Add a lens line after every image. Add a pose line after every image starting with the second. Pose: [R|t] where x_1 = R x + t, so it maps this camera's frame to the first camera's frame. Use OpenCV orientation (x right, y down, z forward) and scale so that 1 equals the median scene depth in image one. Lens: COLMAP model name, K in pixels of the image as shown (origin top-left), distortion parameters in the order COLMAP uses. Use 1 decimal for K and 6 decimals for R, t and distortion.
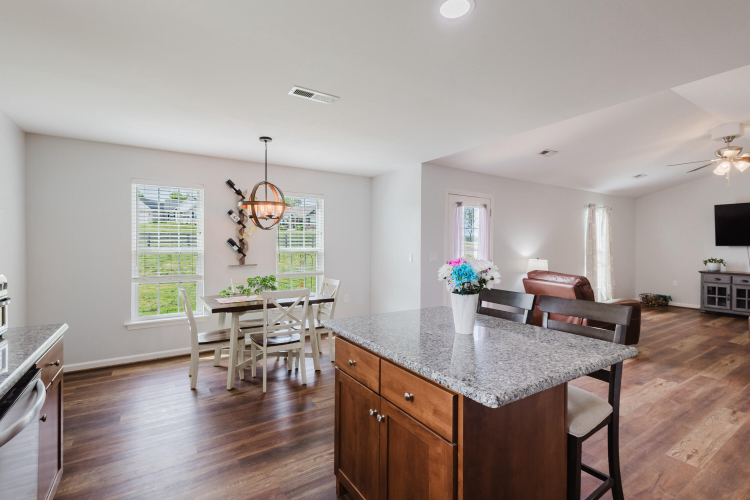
lens RADIAL K [[345.8, 0, 375.3], [0, 345.8, 246.2], [0, 0, 1]] dist [0.008321, -0.000653]
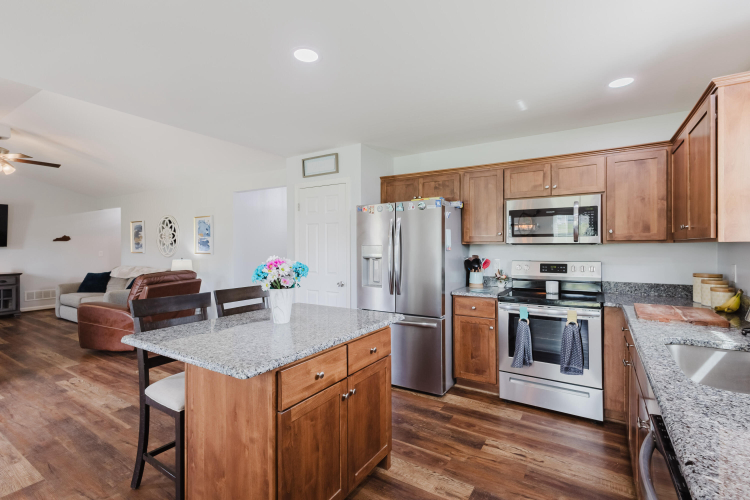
lens RADIAL K [[345.8, 0, 375.3], [0, 345.8, 246.2], [0, 0, 1]] dist [0.008321, -0.000653]
pose [[-0.418953, -0.002532, 0.908005, -0.968318], [0.007286, 0.999955, 0.006150, -0.008771], [-0.907979, 0.009192, -0.418915, 1.264701]]
